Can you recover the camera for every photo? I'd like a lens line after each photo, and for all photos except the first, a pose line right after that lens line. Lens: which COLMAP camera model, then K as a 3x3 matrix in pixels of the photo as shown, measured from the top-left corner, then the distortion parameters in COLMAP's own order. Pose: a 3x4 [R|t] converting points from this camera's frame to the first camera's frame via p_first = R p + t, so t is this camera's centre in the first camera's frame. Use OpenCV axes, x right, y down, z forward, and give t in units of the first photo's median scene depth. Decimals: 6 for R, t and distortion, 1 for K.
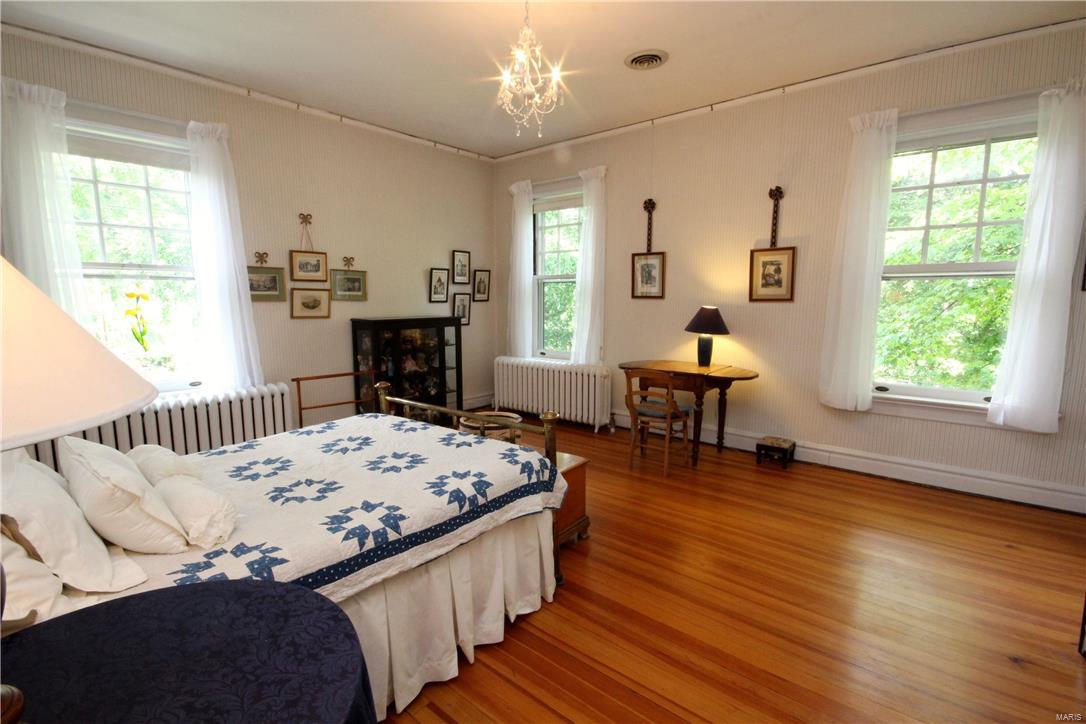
lens RADIAL K [[502.2, 0, 549.4], [0, 502.2, 362.4], [0, 0, 1]] dist [-0.009109, 0.001116]
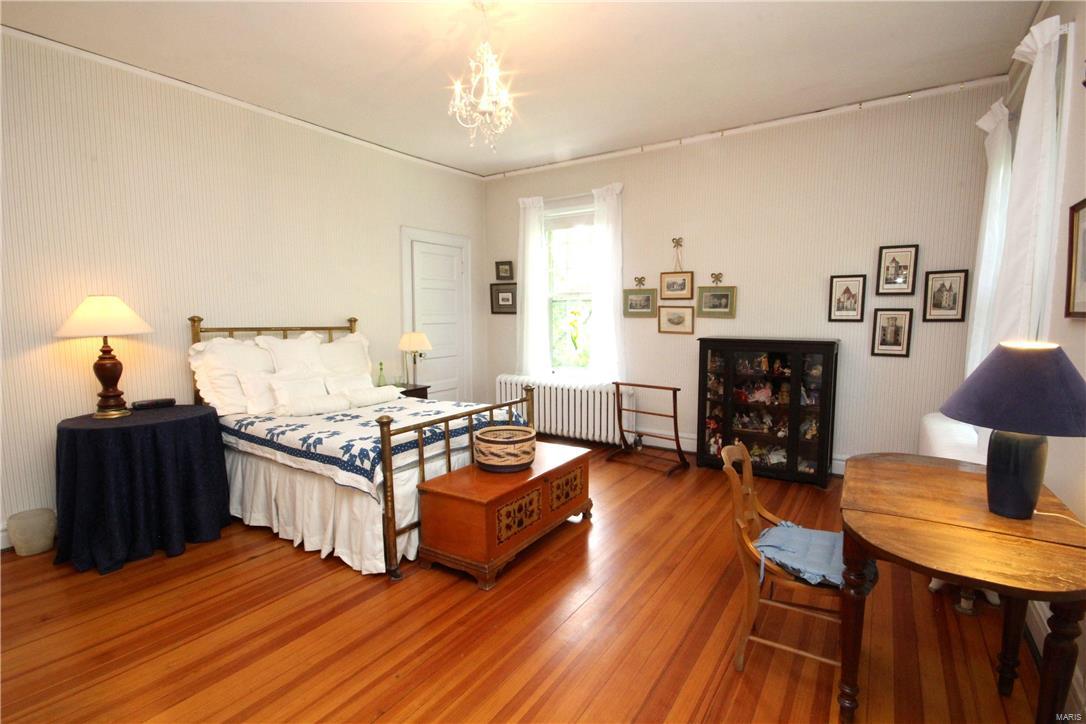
lens RADIAL K [[502.2, 0, 549.7], [0, 502.2, 363.0], [0, 0, 1]] dist [-0.009109, 0.001116]
pose [[0.108224, 0.096737, -0.989409, 0.570776], [-0.129160, 0.988187, 0.082490, -0.079229], [0.985700, 0.118865, 0.119440, 0.609927]]
